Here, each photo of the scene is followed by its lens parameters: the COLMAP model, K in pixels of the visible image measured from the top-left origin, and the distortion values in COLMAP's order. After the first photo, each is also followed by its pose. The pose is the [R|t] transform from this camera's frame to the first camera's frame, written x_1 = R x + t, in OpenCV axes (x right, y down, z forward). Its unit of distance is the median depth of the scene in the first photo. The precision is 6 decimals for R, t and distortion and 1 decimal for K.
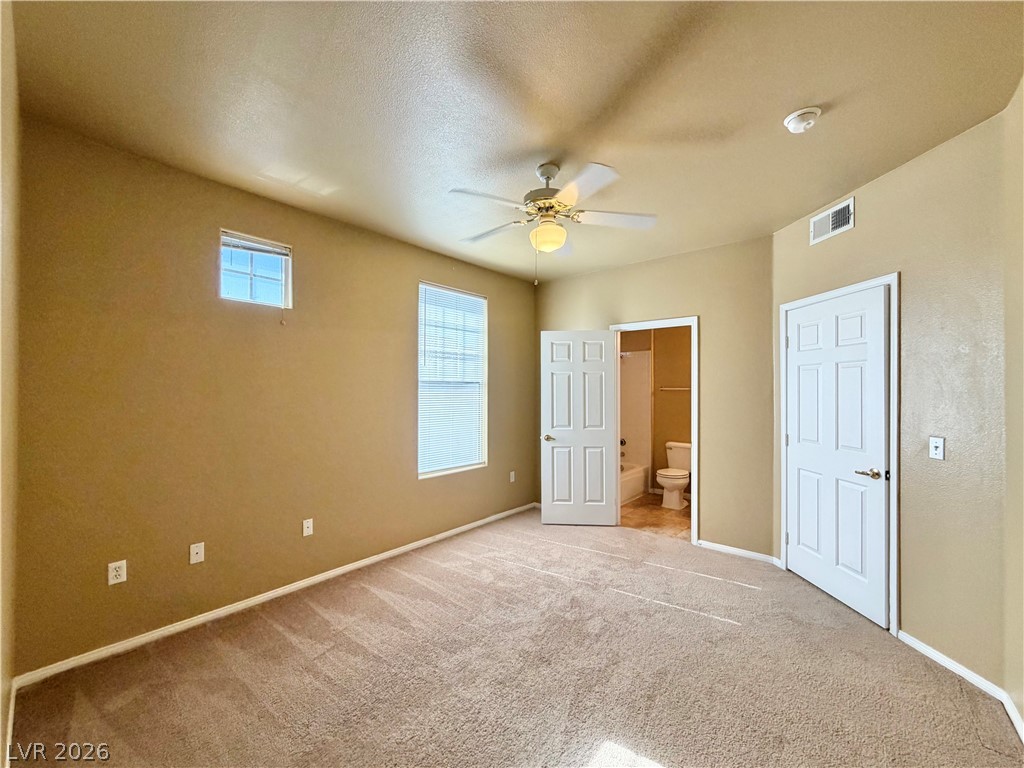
lens RADIAL K [[405.3, 0, 511.9], [0, 405.3, 386.4], [0, 0, 1]] dist [-0.002726, 0.000275]
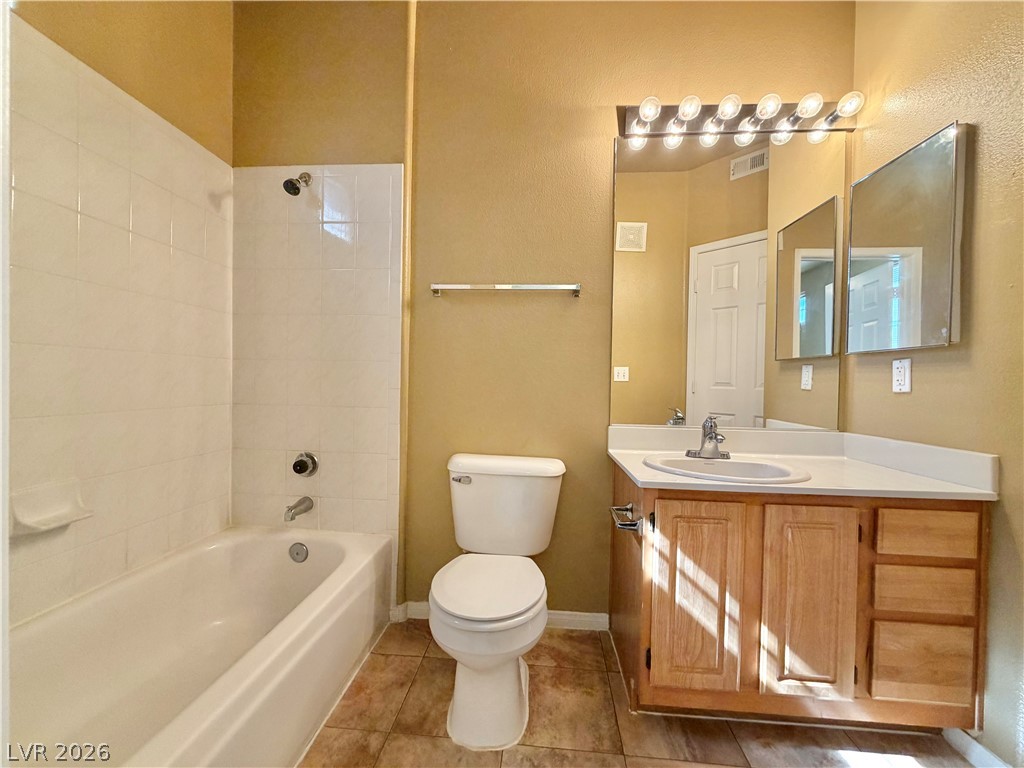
lens RADIAL K [[405.3, 0, 512.5], [0, 405.3, 381.5], [0, 0, 1]] dist [-0.002726, 0.000275]
pose [[0.818365, 0.006383, 0.574663, 0.246948], [-0.018723, 0.999704, 0.015560, 0.077472], [-0.574394, -0.023493, 0.818242, 0.733273]]
